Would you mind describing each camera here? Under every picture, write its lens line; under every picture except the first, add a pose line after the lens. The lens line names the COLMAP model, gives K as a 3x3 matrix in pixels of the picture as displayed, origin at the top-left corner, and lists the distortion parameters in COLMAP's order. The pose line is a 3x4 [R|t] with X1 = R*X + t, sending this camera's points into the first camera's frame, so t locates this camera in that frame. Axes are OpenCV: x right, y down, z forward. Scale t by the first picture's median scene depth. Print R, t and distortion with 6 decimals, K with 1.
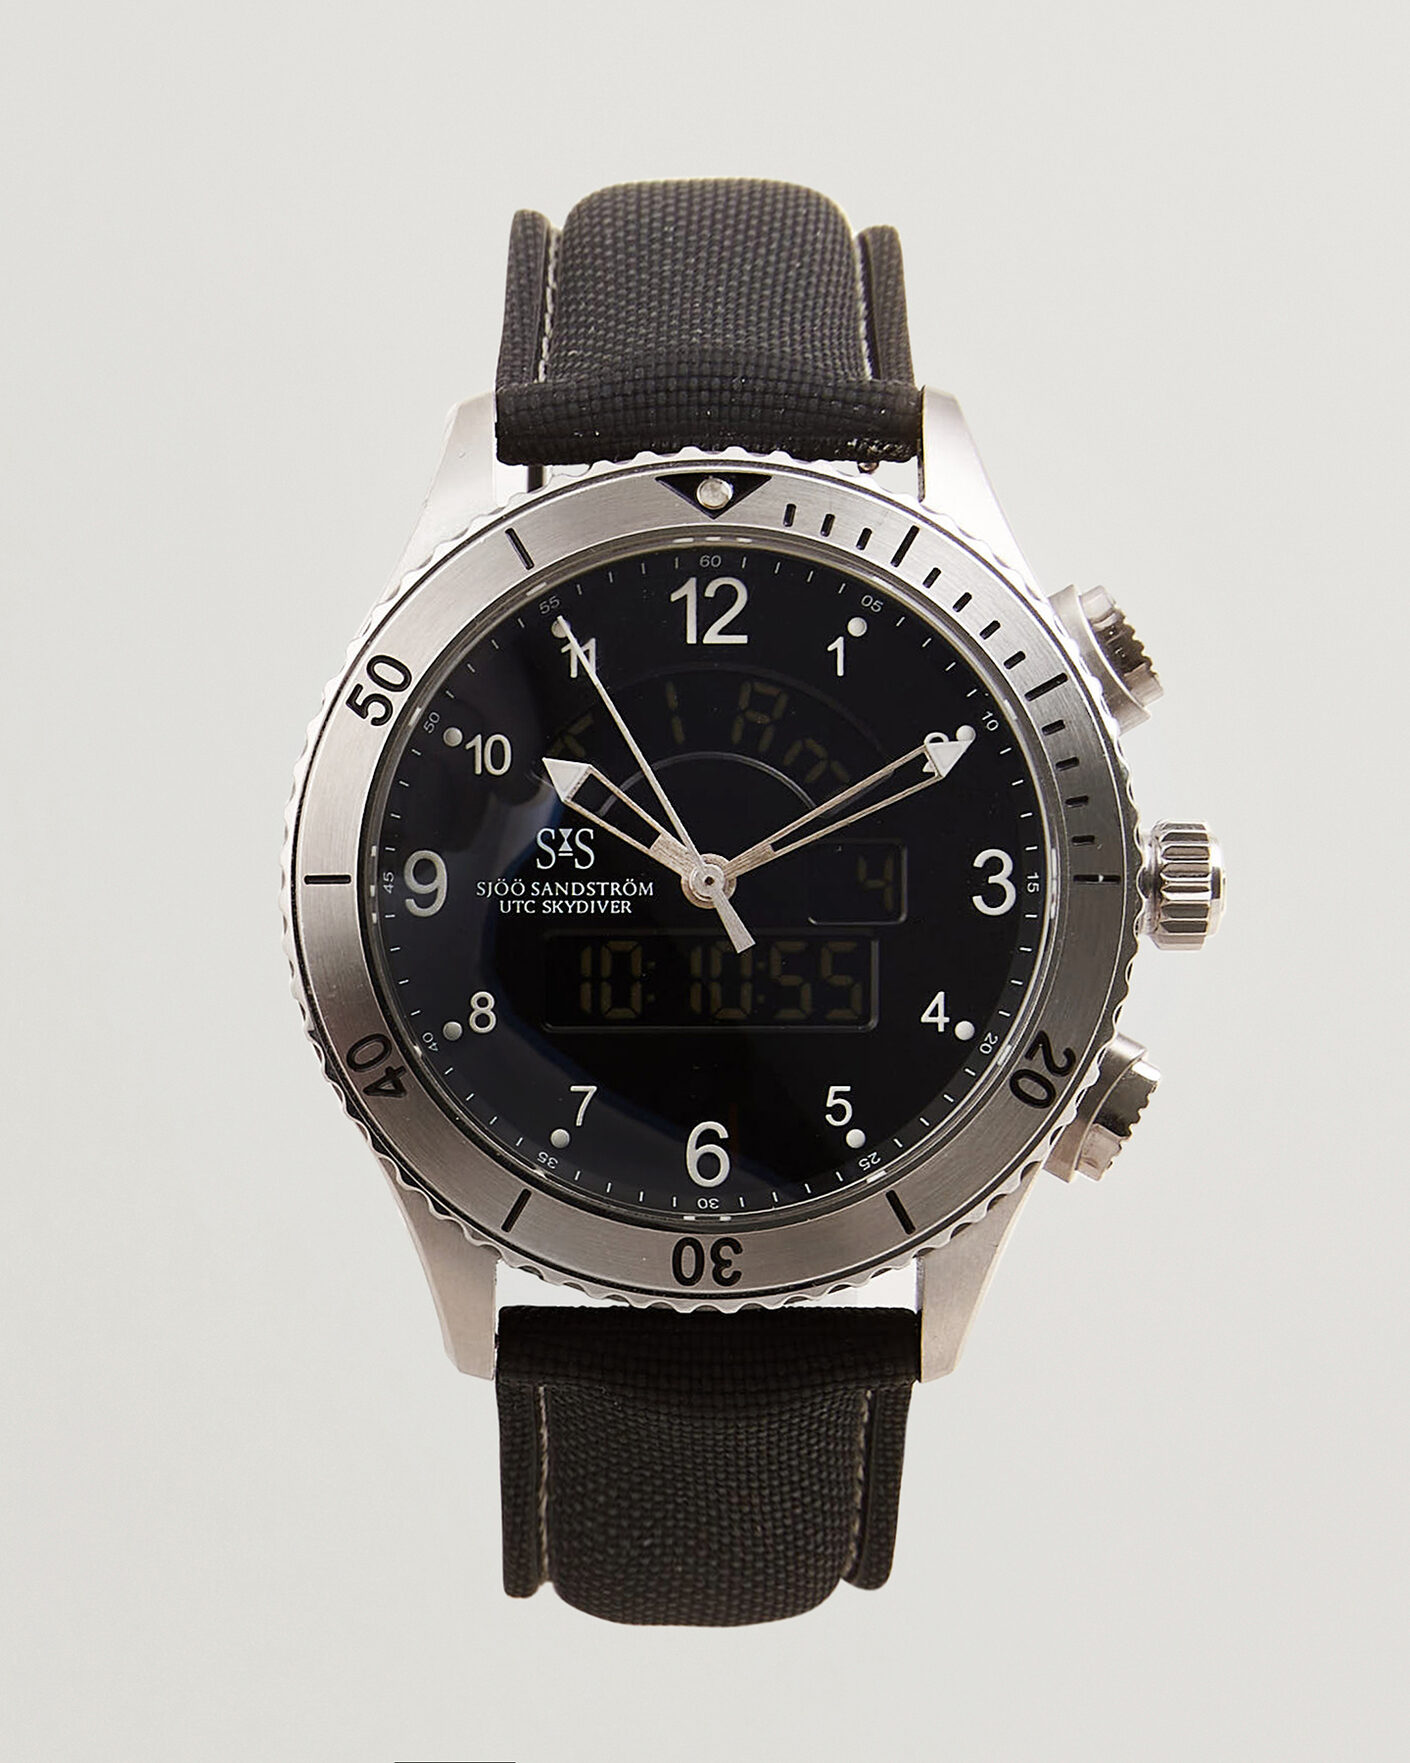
lens RADIAL K [[2110.4, 0, 698.8], [0, 2110.4, 958.8], [0, 0, 1]] dist [0.107496, 0.000000]
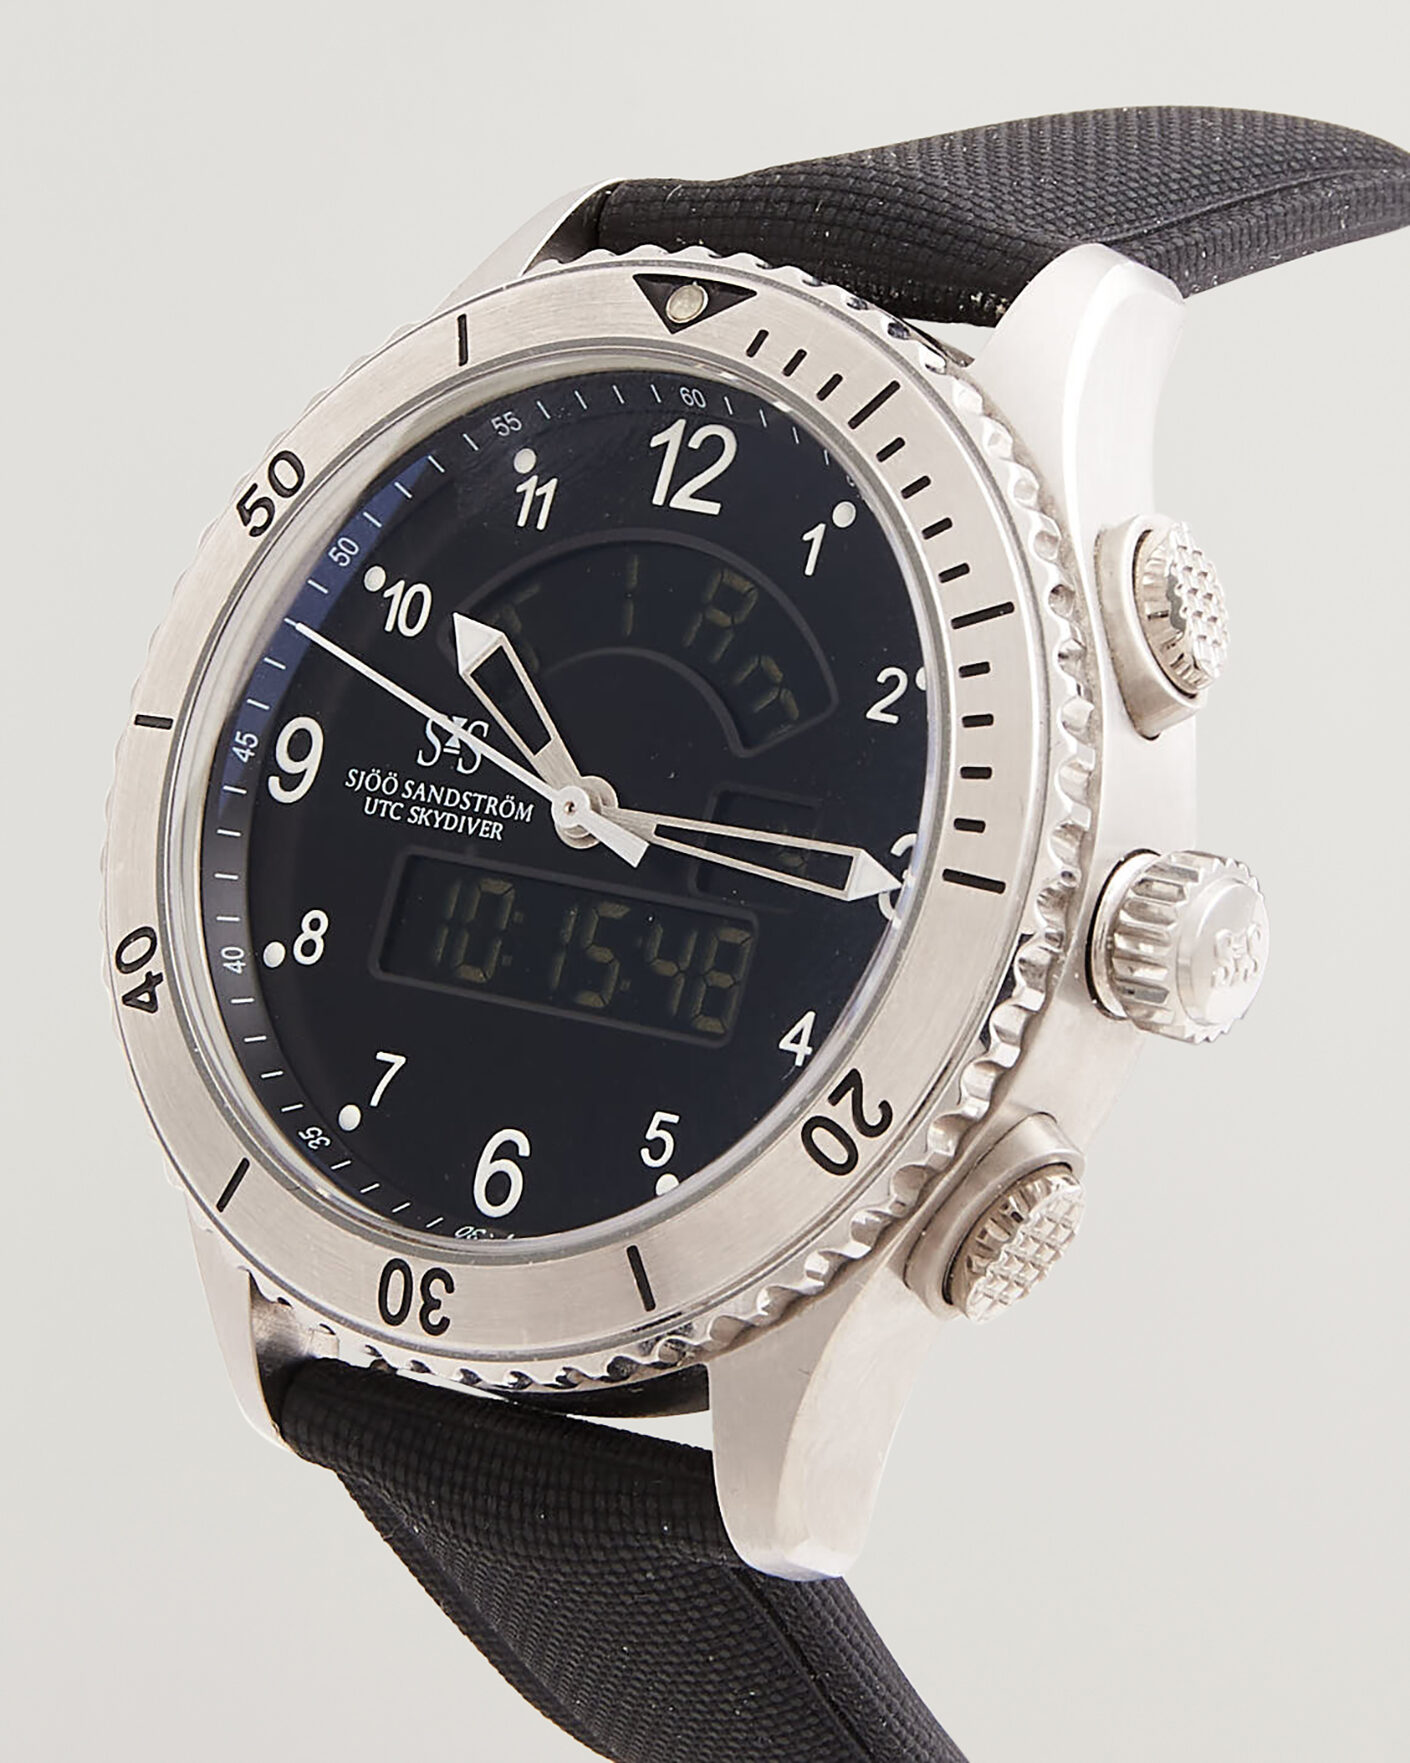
lens RADIAL K [[2938.6, 0, 704.3], [0, 2938.6, 883.9], [0, 0, 1]] dist [-0.005761, 0.000000]
pose [[0.962552, 0.209566, -0.171978, 0.218466], [-0.219558, 0.974734, -0.041079, 0.020017], [0.159024, 0.077299, 0.984244, -0.004119]]
